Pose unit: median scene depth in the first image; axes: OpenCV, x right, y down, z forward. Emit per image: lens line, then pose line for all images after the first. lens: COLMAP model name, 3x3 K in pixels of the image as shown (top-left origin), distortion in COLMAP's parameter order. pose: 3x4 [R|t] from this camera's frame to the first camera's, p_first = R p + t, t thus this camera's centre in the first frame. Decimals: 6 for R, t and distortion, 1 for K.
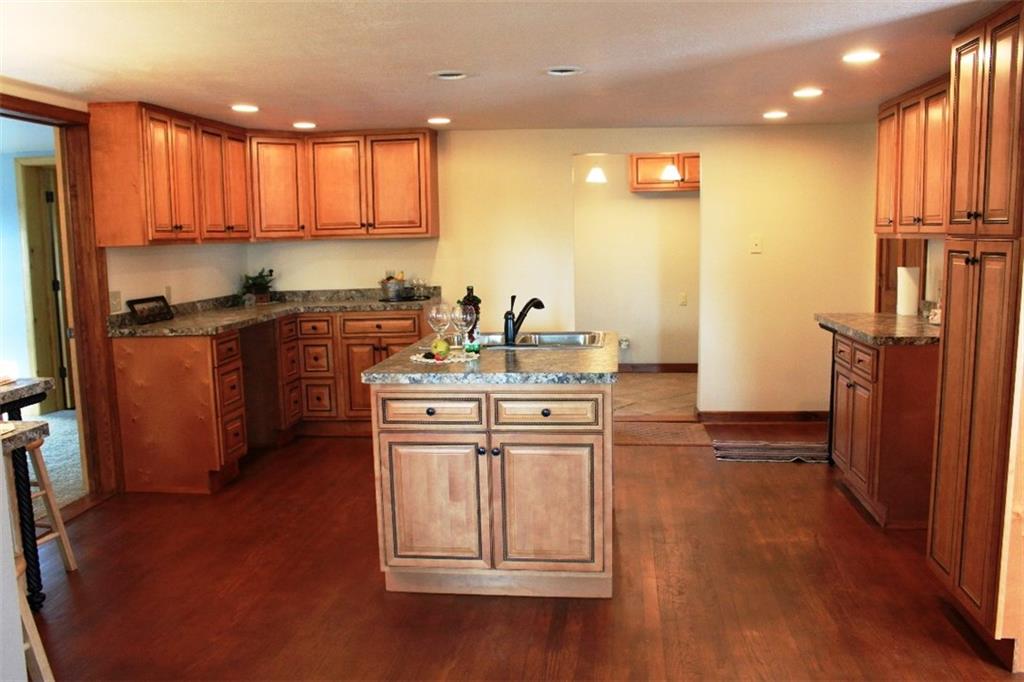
lens RADIAL K [[882.6, 0, 512.0], [0, 882.6, 341.0], [0, 0, 1]] dist [-0.057854, 0.006359]
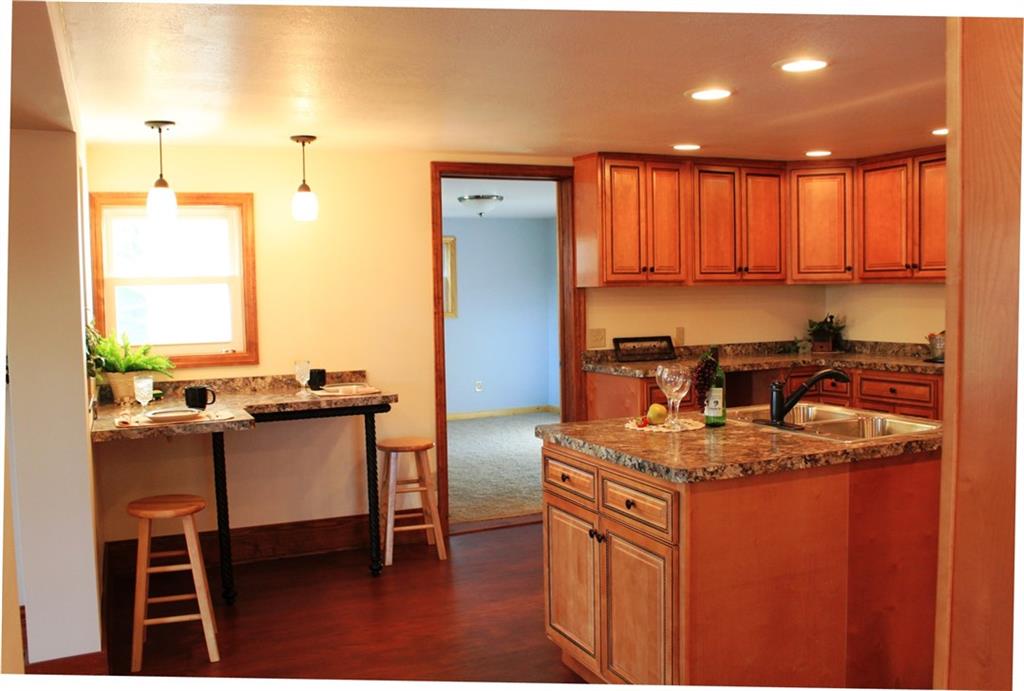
lens RADIAL K [[962.9, 0, 512.0], [0, 962.9, 345.5], [0, 0, 1]] dist [-0.106050, 0.005381]
pose [[0.507797, 0.067930, -0.858794, 0.455983], [-0.100128, 0.994784, 0.019481, -0.043987], [0.855638, 0.076097, 0.511950, 0.275126]]
